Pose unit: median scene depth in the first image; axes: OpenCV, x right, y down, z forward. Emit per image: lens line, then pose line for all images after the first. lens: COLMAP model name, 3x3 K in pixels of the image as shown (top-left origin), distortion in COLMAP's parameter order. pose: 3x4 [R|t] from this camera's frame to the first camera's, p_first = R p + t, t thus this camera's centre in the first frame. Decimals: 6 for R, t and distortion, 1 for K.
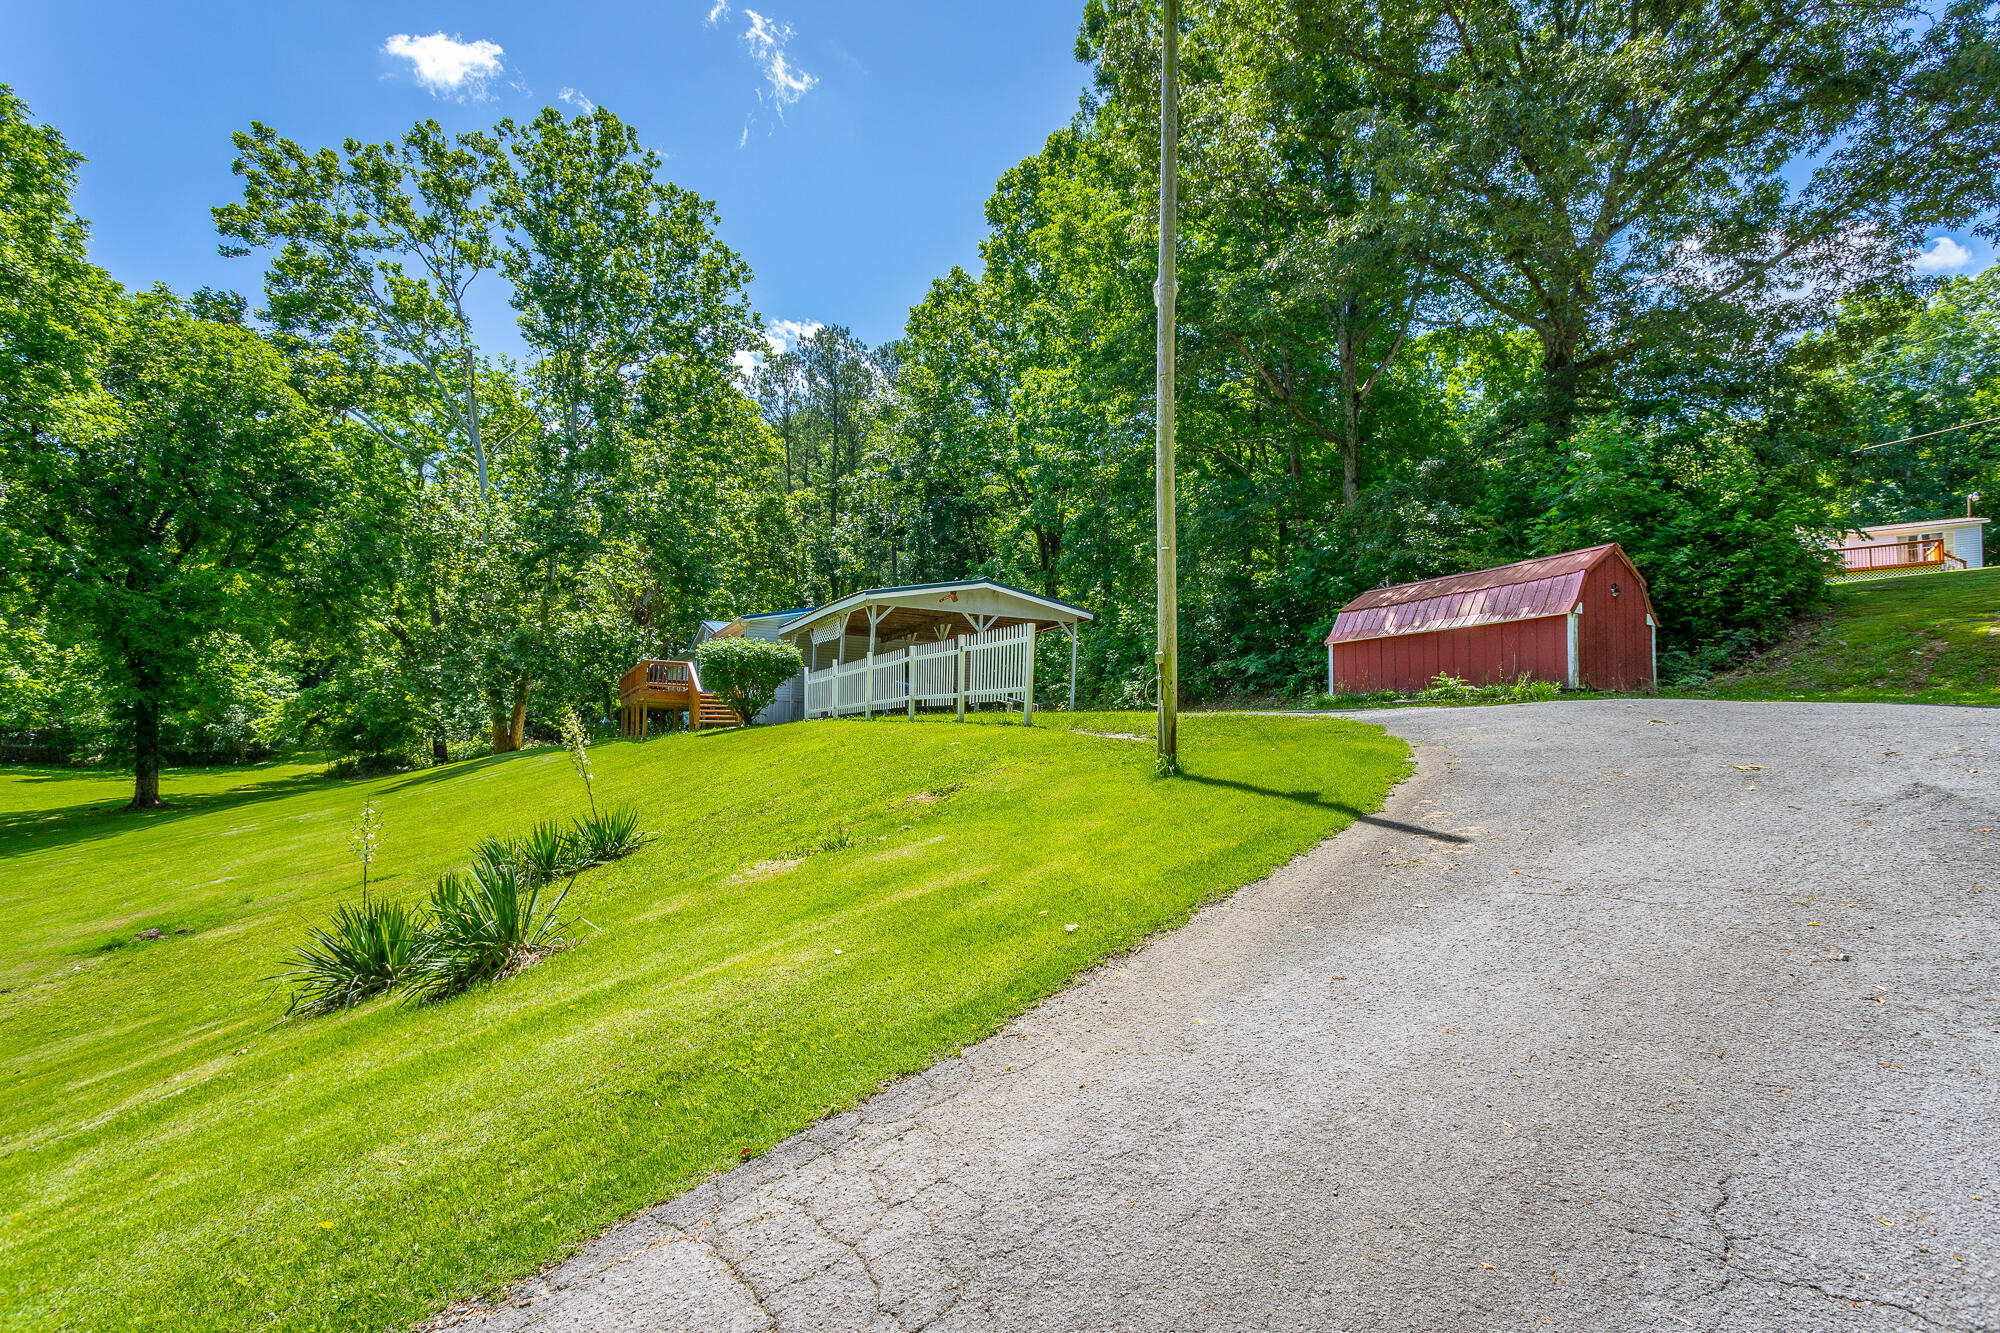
lens RADIAL K [[1019.4, 0, 997.1], [0, 1019.4, 720.1], [0, 0, 1]] dist [-0.004337, -0.000150]
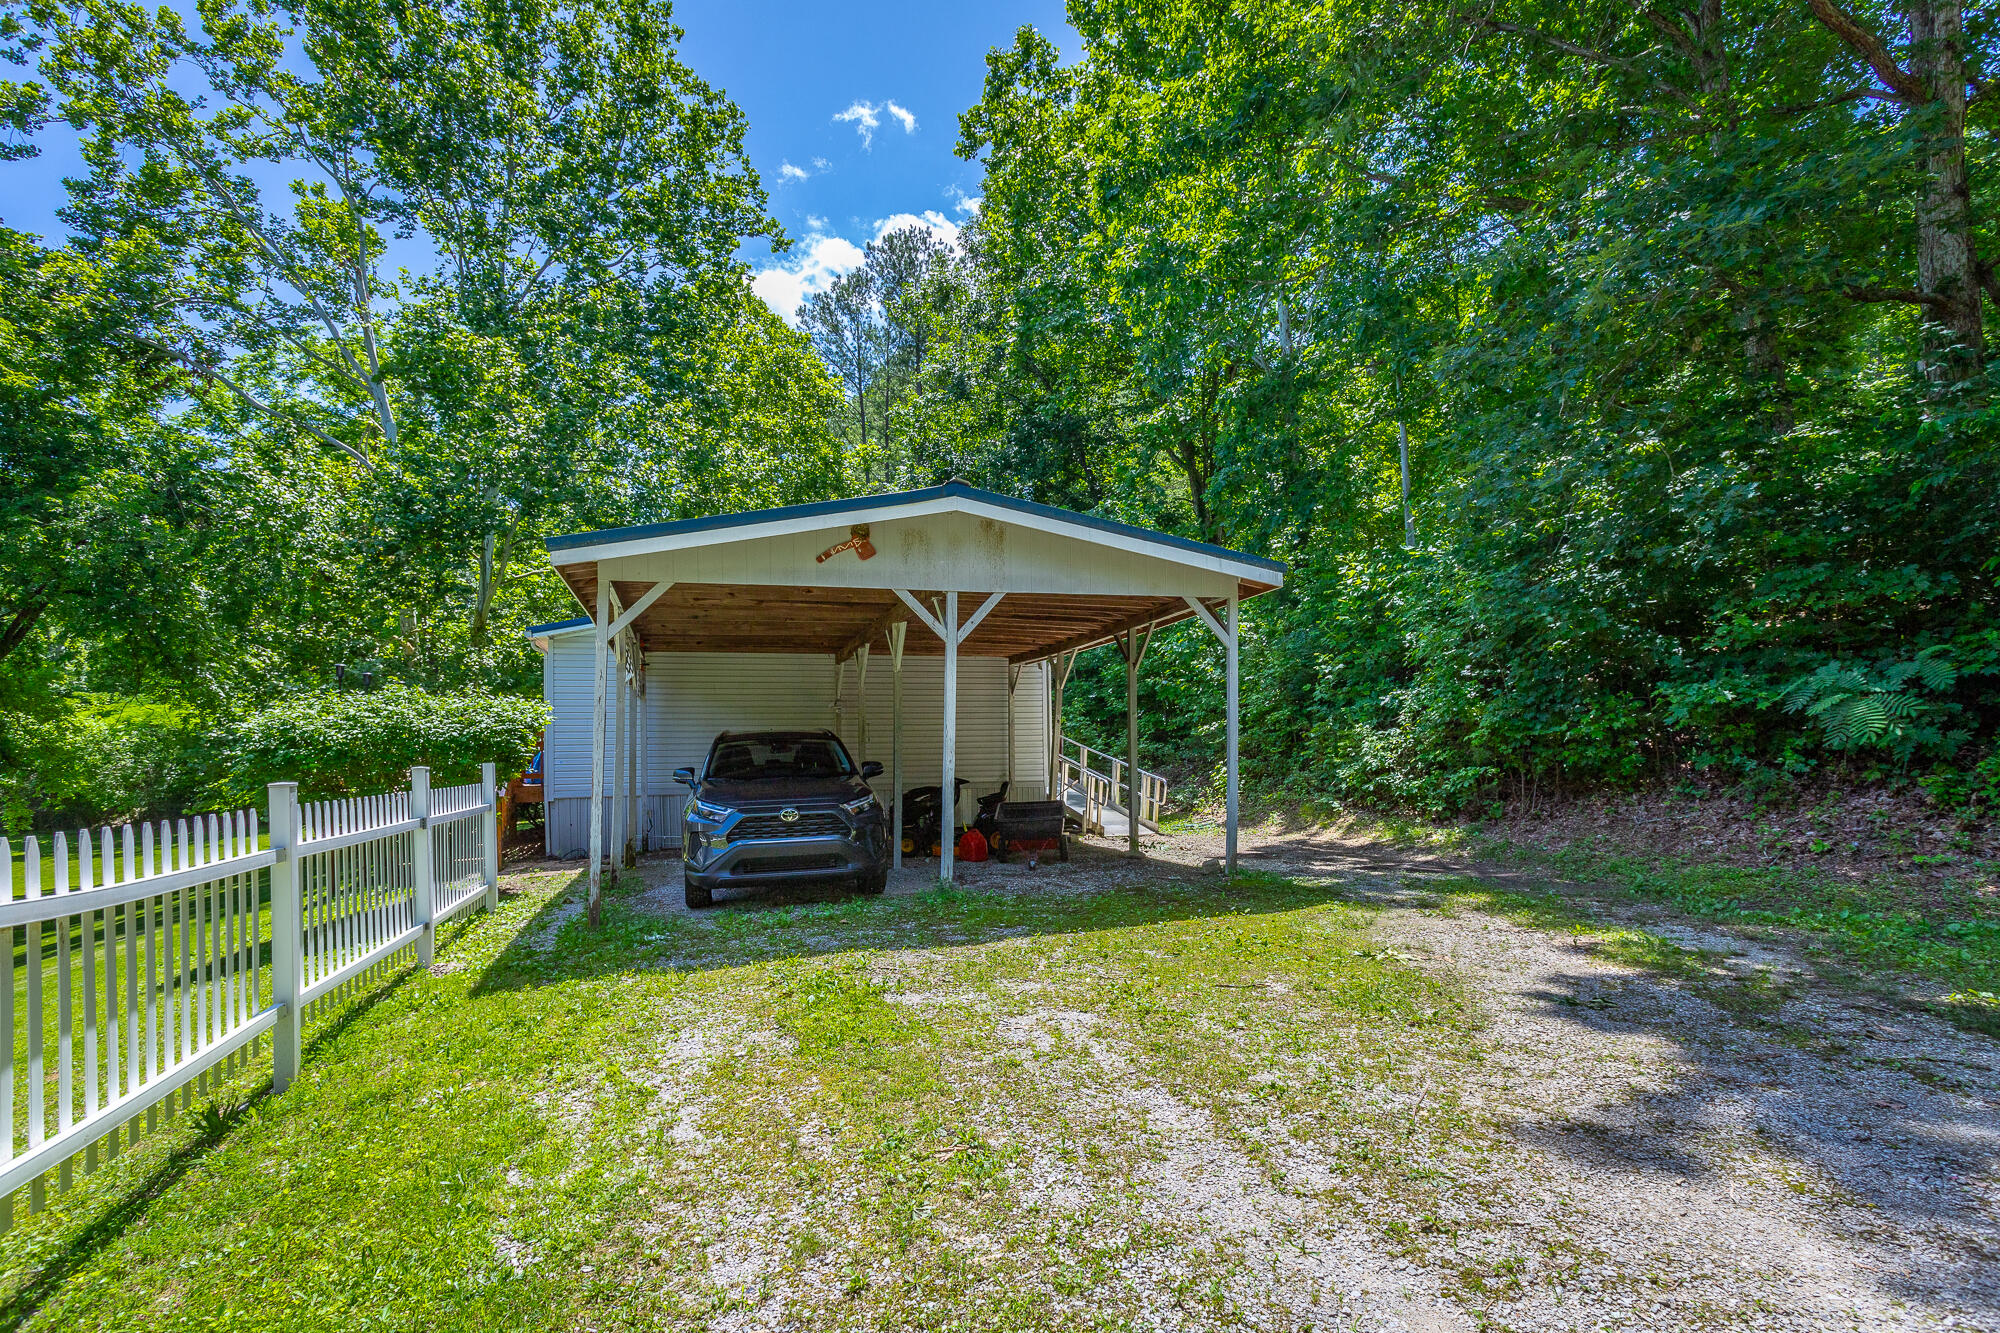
lens RADIAL K [[1019.4, 0, 997.1], [0, 1019.4, 720.1], [0, 0, 1]] dist [-0.004337, -0.000150]
pose [[0.983564, -0.039898, -0.176098, 0.045435], [0.042042, 0.999080, 0.008456, -0.047844], [0.175599, -0.015720, 0.984336, 0.510860]]
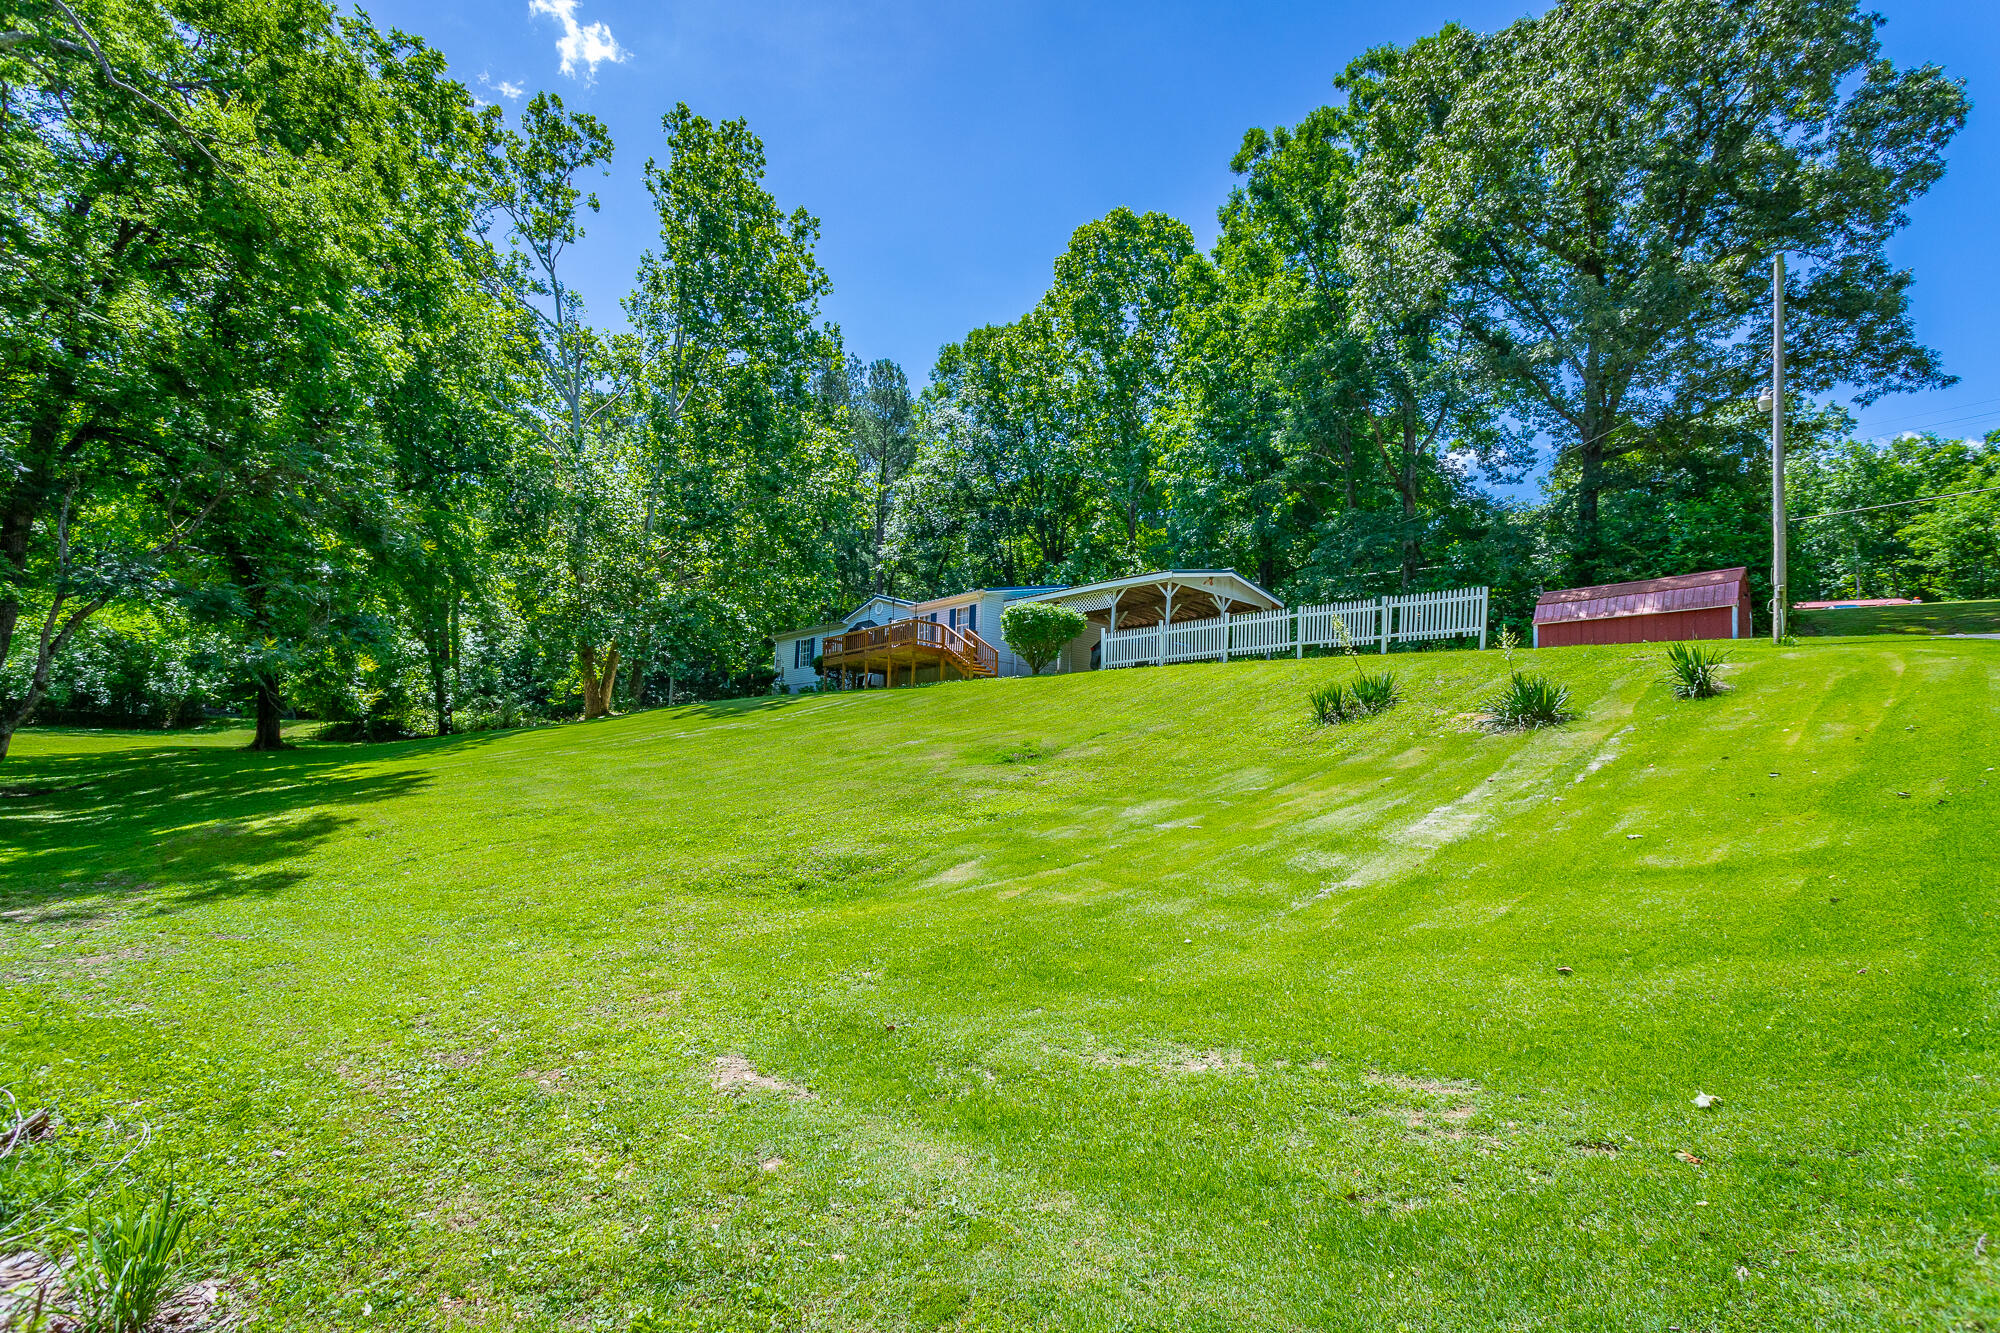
lens RADIAL K [[1019.4, 0, 997.1], [0, 1019.4, 720.1], [0, 0, 1]] dist [-0.004337, -0.000150]
pose [[0.962677, 0.035618, 0.268300, -0.480157], [-0.026421, 0.998935, -0.037814, 0.081204], [-0.269361, 0.029314, 0.962593, -0.108086]]
